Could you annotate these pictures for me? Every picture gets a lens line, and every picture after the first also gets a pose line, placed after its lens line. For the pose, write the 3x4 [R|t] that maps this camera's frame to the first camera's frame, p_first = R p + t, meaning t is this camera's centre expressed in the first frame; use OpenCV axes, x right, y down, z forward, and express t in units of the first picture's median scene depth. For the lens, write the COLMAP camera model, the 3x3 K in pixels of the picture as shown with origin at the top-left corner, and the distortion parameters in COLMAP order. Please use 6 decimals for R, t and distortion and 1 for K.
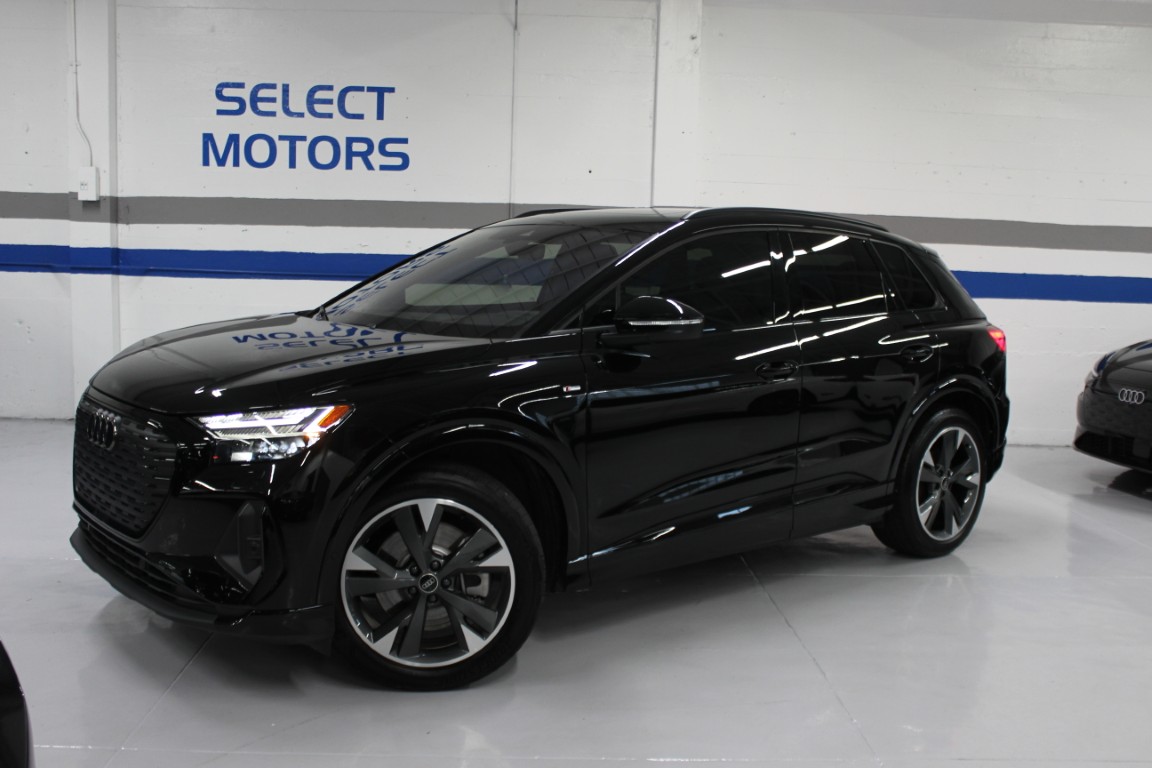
lens RADIAL K [[1145.0, 0, 576.0], [0, 1145.0, 384.0], [0, 0, 1]] dist [-0.133856, 0.155189]
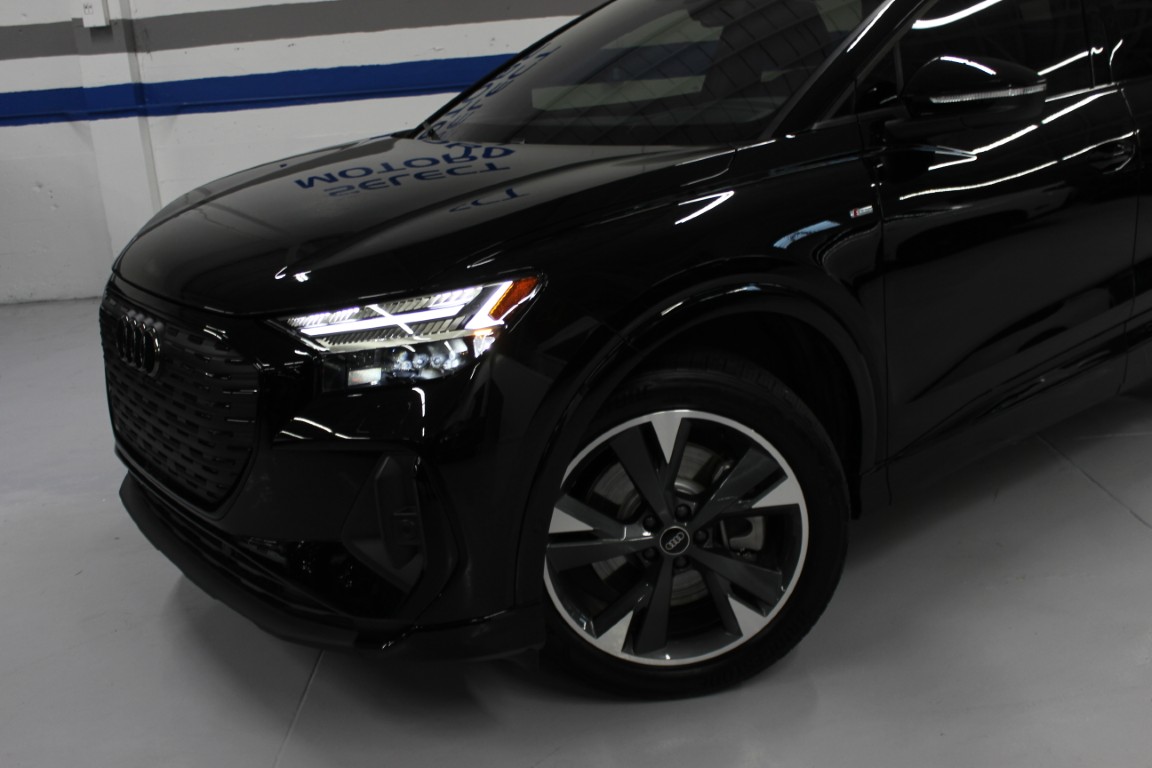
lens RADIAL K [[1162.5, 0, 576.0], [0, 1162.5, 384.0], [0, 0, 1]] dist [-0.136805, 0.169247]
pose [[0.994752, -0.081987, -0.061207, -0.123837], [0.090812, 0.983087, 0.159039, -0.017247], [0.047133, -0.163763, 0.985373, 0.335987]]
